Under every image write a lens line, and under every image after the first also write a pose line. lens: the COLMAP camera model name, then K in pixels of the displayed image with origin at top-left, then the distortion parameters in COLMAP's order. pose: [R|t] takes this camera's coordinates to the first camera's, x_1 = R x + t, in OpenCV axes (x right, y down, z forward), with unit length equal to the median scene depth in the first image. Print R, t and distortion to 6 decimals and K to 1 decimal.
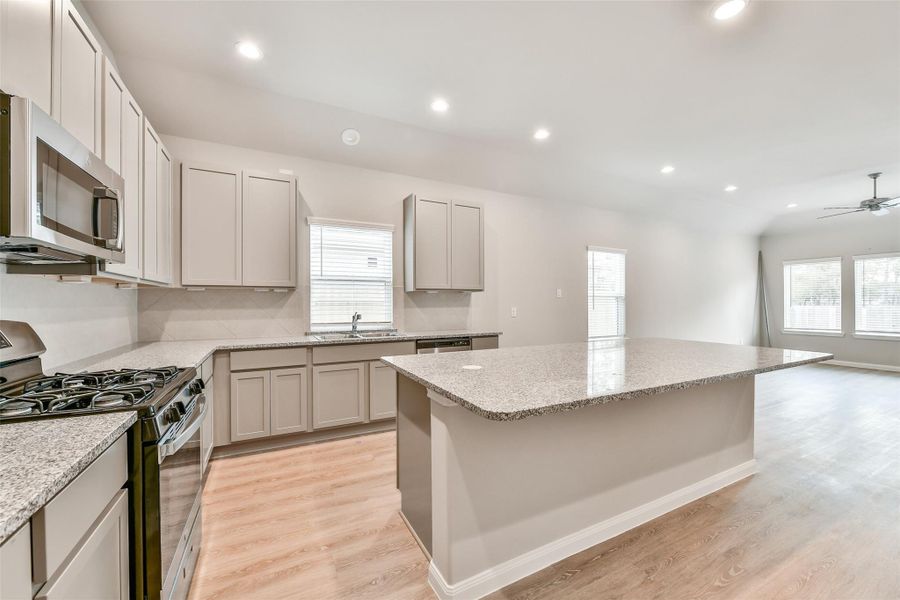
lens RADIAL K [[362.4, 0, 453.0], [0, 362.4, 301.7], [0, 0, 1]] dist [-0.008861, -0.000106]
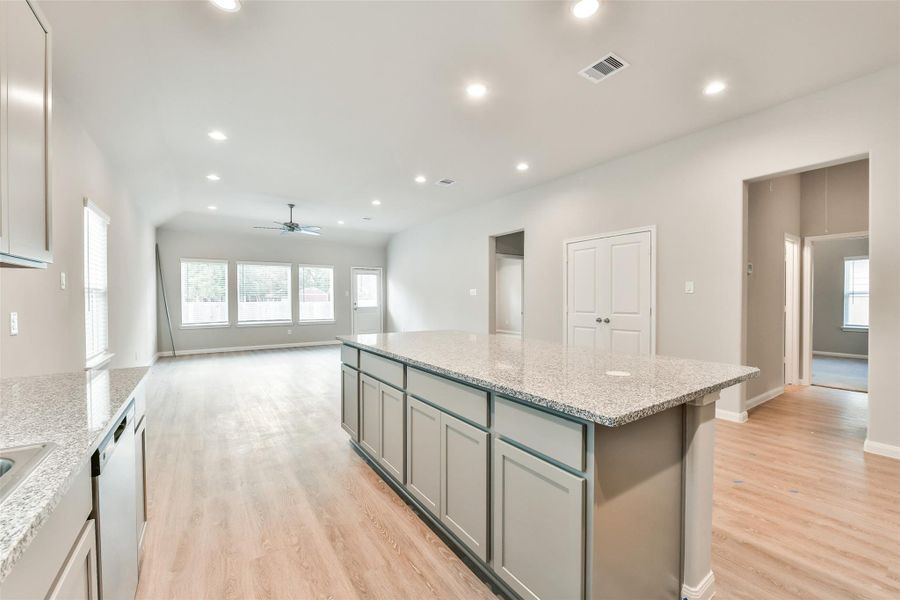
lens RADIAL K [[362.4, 0, 453.0], [0, 362.4, 301.7], [0, 0, 1]] dist [-0.008861, -0.000106]
pose [[-0.131074, -0.009408, 0.991328, -0.212517], [0.000488, 0.999954, 0.009554, 0.001639], [-0.991372, 0.001736, -0.131063, 0.428434]]
